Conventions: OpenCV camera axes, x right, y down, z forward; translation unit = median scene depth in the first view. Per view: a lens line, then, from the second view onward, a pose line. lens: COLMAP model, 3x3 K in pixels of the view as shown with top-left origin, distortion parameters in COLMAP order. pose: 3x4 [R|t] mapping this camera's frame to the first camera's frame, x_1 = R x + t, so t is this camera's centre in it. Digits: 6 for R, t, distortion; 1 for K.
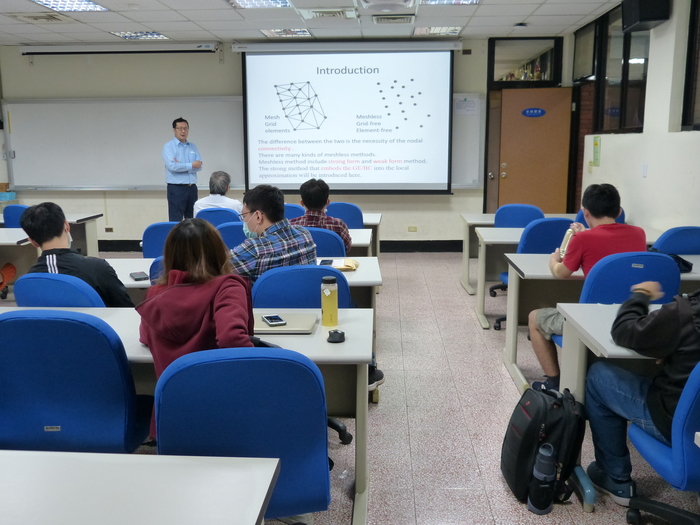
lens RADIAL K [[666.1, 0, 350.0], [0, 666.1, 262.5], [0, 0, 1]] dist [-0.007247, 0.008307]
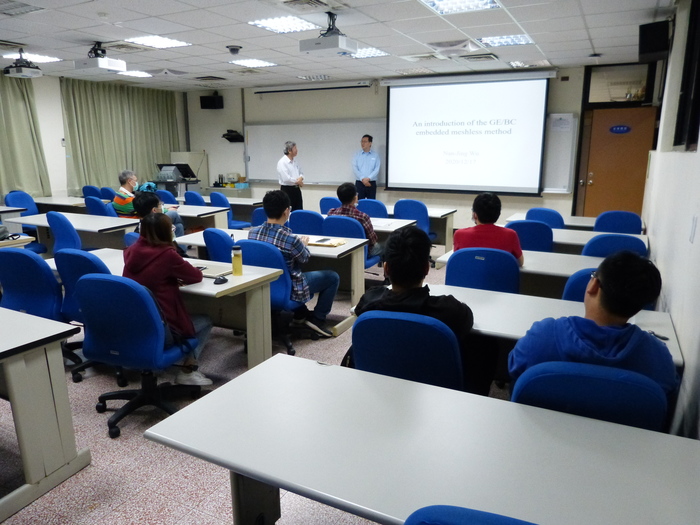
lens RADIAL K [[522.0, 0, 345.5], [0, 522.0, 261.7], [0, 0, 1]] dist [-0.011179, 0.000169]
pose [[0.911623, 0.093916, -0.400154, 0.222079], [-0.078208, 0.995394, 0.055447, -0.009143], [0.403518, -0.019252, 0.914769, -0.023539]]
